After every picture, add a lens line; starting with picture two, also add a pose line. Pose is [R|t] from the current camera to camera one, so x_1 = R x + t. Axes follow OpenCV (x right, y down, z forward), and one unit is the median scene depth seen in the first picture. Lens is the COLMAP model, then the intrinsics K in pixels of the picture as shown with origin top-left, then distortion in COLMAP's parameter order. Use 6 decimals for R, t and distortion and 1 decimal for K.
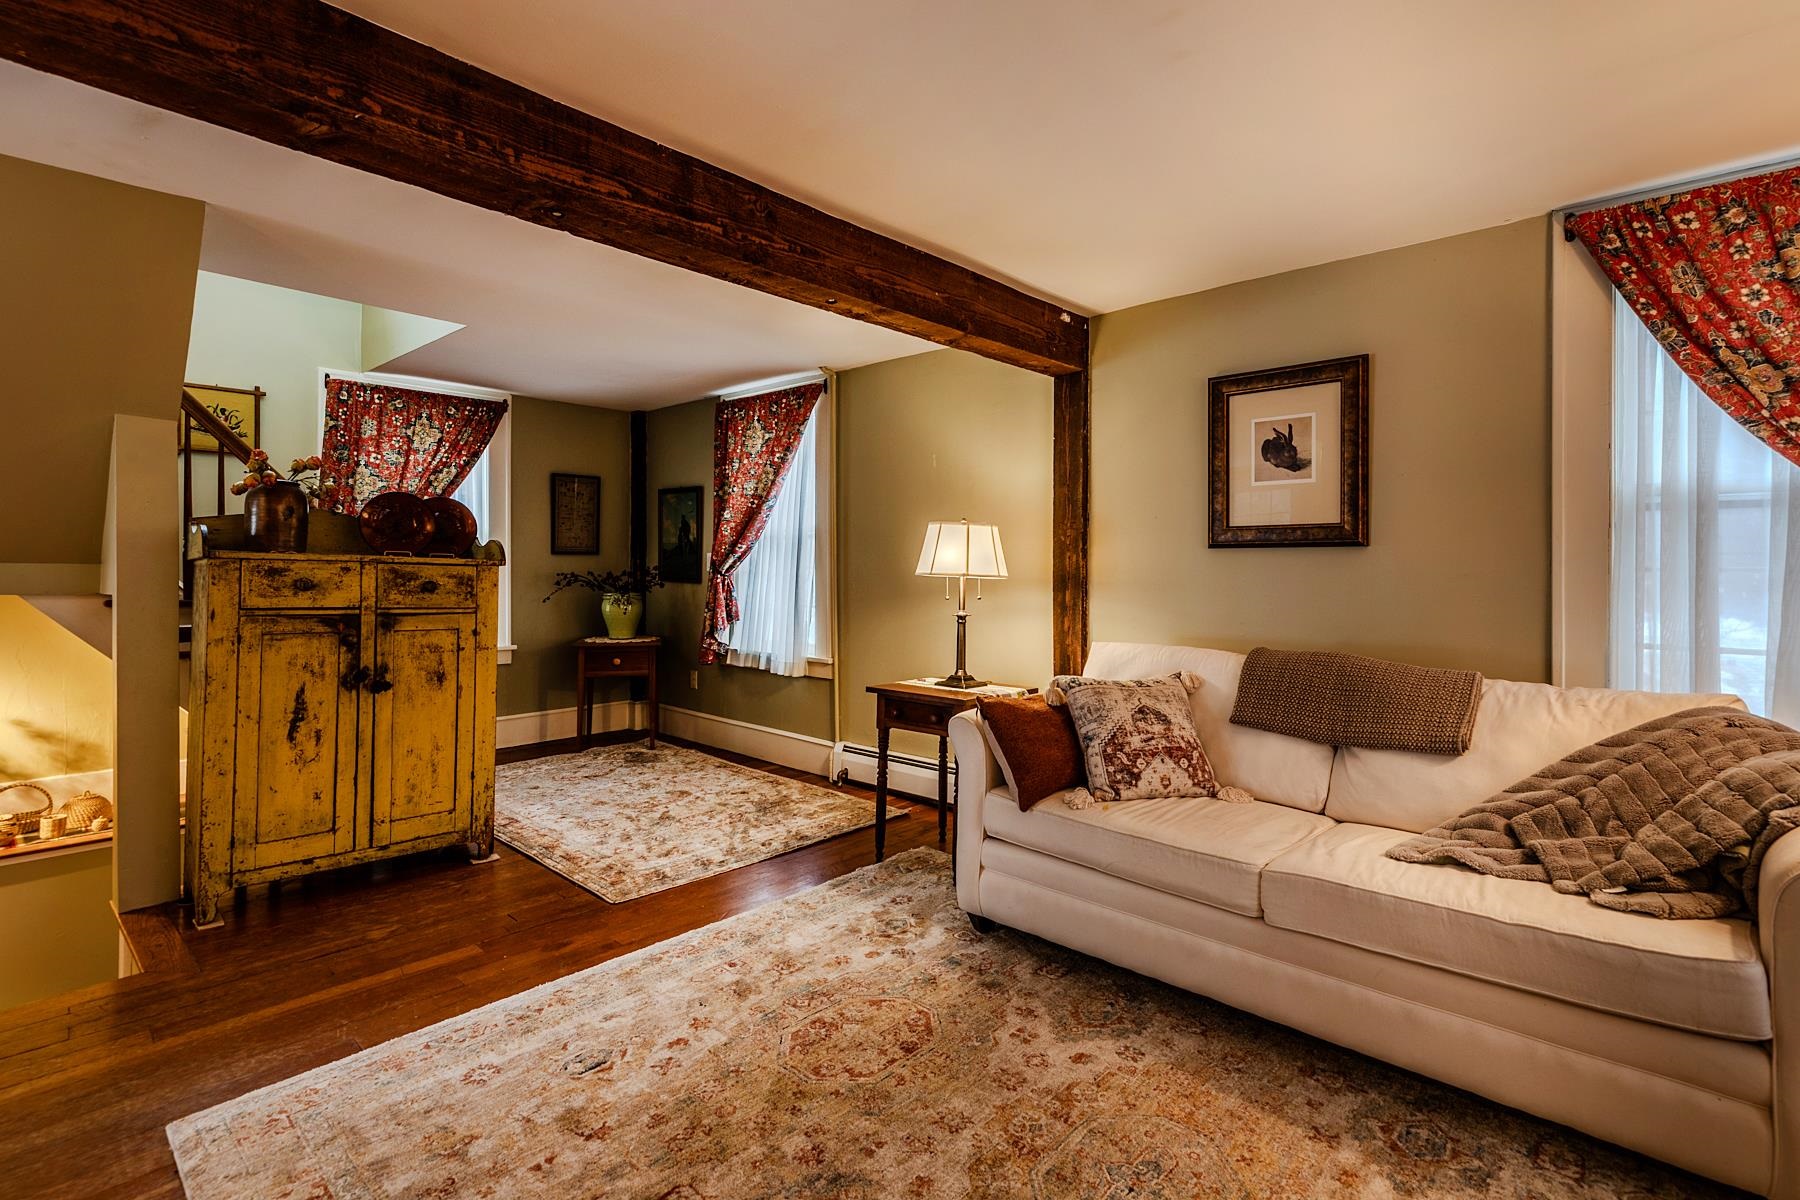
lens RADIAL K [[808.2, 0, 895.2], [0, 808.2, 561.5], [0, 0, 1]] dist [0.006043, 0.000182]
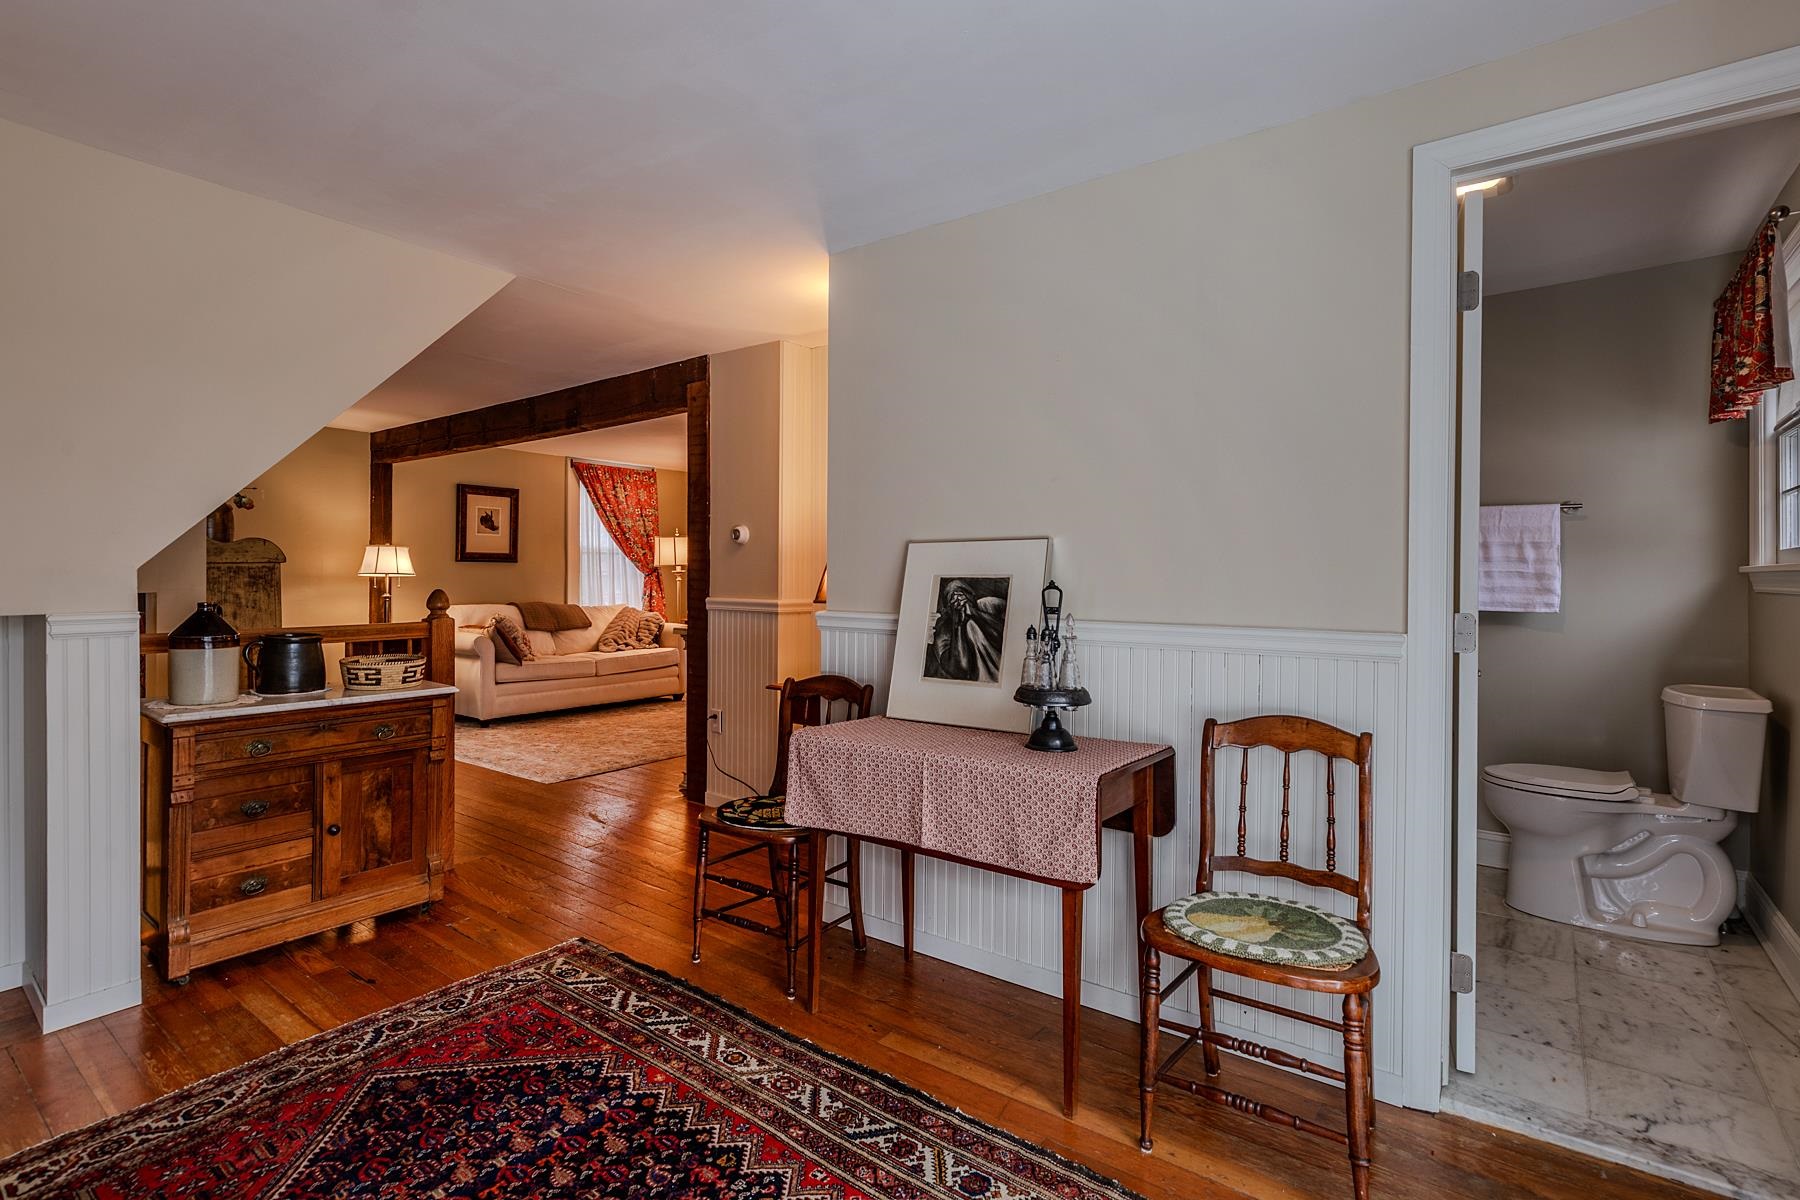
lens RADIAL K [[870.4, 0, 873.9], [0, 870.4, 571.6], [0, 0, 1]] dist [0.000892, 0.000064]
pose [[-0.096800, 0.000232, 0.995304, -2.101248], [-0.007938, 0.999968, -0.001005, 0.003362], [-0.995272, -0.007998, -0.096795, 0.120508]]
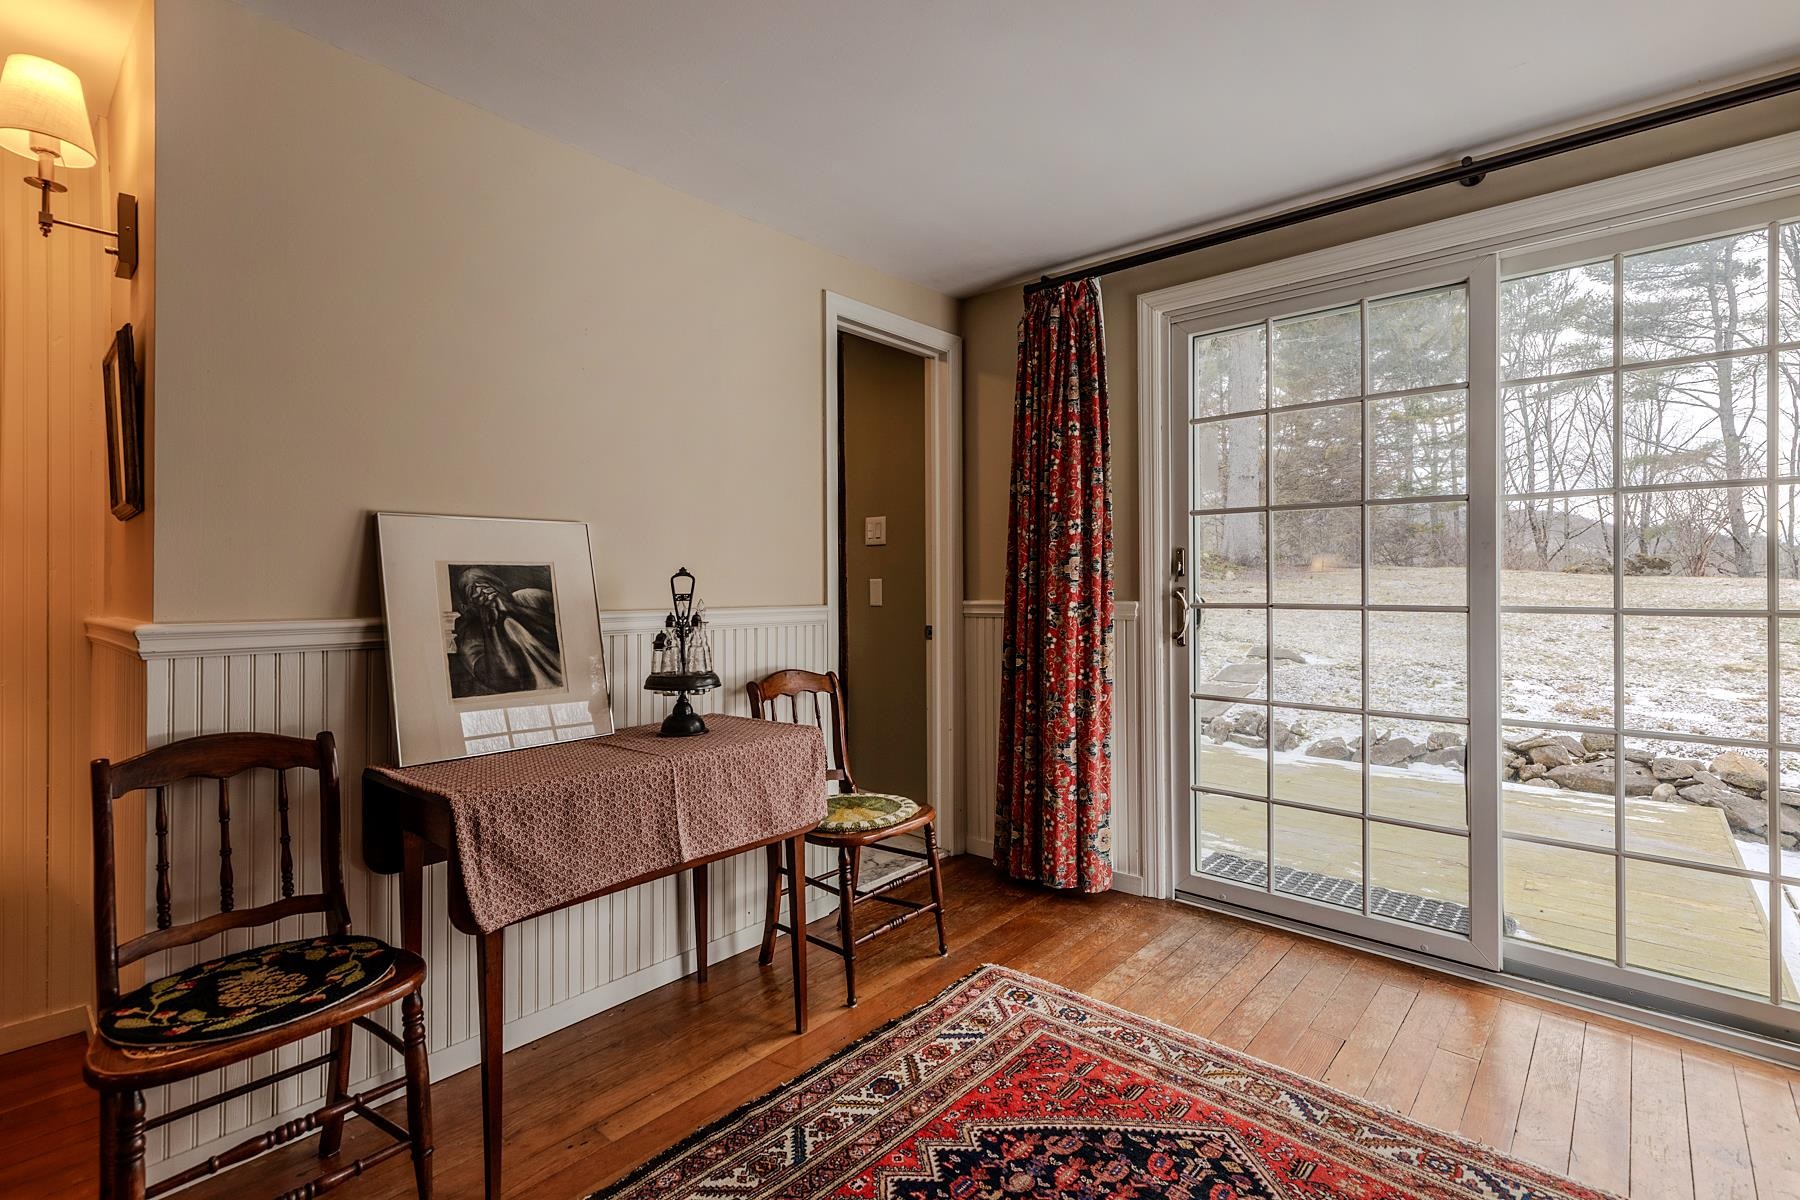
lens RADIAL K [[808.2, 0, 910.7], [0, 808.2, 587.9], [0, 0, 1]] dist [0.006043, 0.000182]
pose [[-0.999676, 0.002615, -0.025316, -1.570323], [0.002672, 0.999994, -0.002219, 0.027666], [0.025310, -0.002286, -0.999677, 0.586028]]
